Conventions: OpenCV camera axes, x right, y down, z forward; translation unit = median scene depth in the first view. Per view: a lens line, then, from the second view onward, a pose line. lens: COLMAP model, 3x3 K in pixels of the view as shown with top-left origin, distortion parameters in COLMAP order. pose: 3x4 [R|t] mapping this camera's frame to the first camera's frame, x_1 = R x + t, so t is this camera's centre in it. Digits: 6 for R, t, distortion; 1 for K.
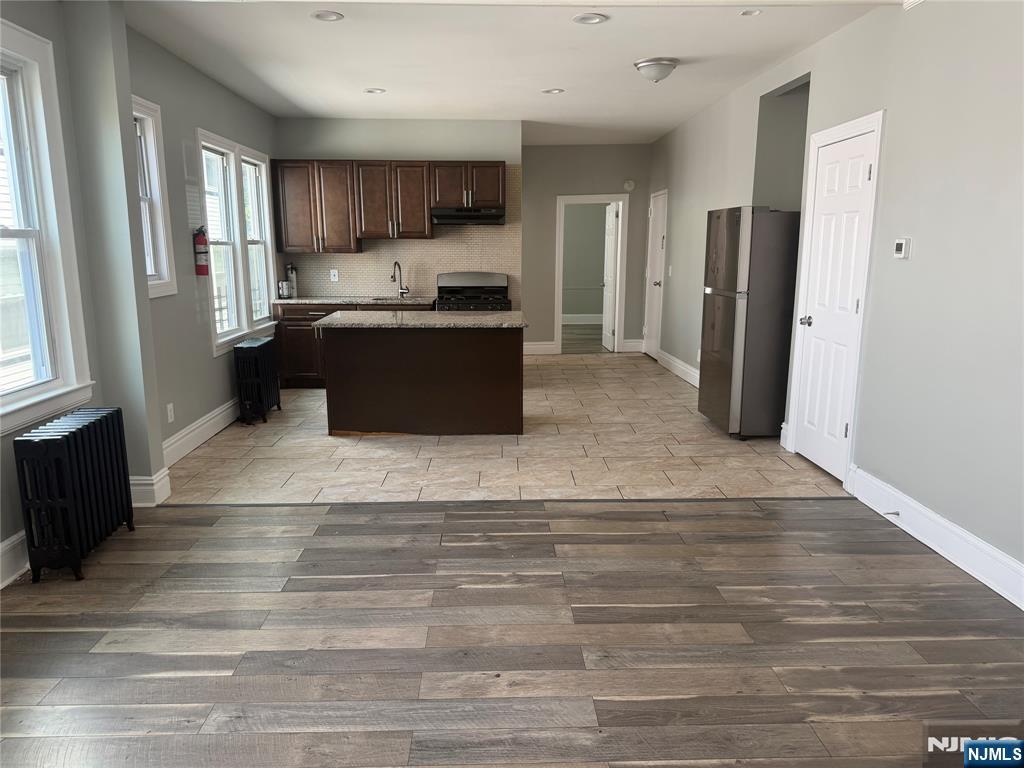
lens RADIAL K [[724.8, 0, 512.0], [0, 724.8, 384.0], [0, 0, 1]] dist [0.078855, -0.106714]
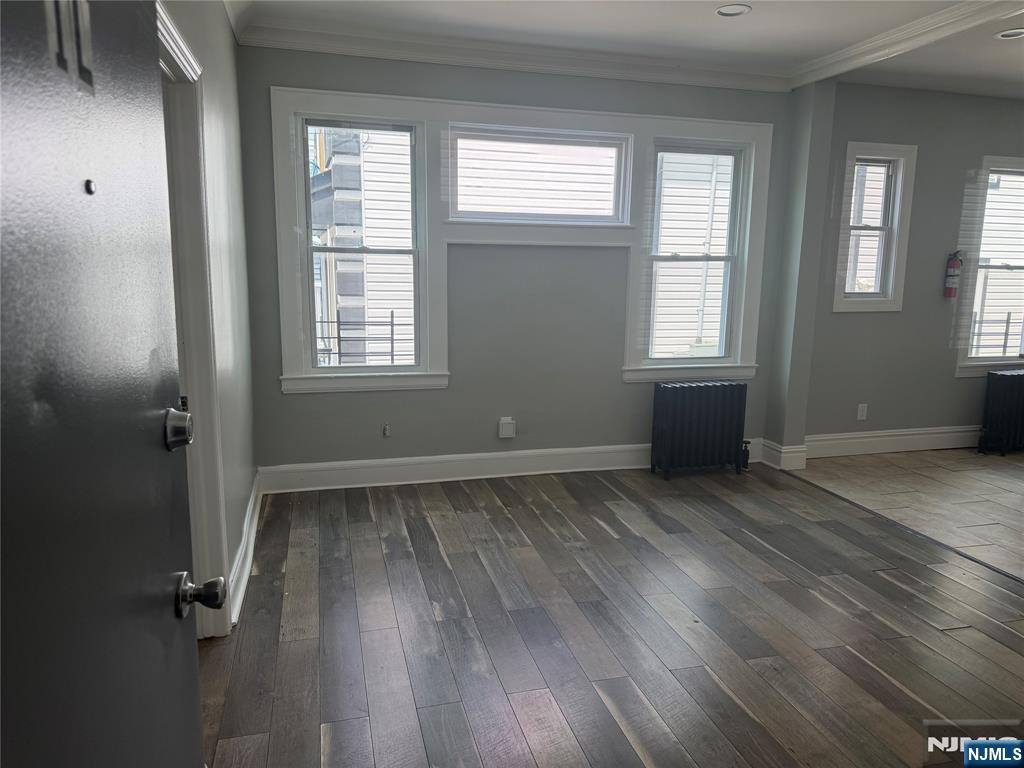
lens RADIAL K [[724.8, 0, 512.0], [0, 724.8, 384.0], [0, 0, 1]] dist [0.078855, -0.106714]
pose [[0.226772, 0.167666, -0.959408, 0.541464], [-0.194817, 0.972971, 0.123988, -0.041550], [0.954265, 0.158792, 0.253307, 0.179496]]
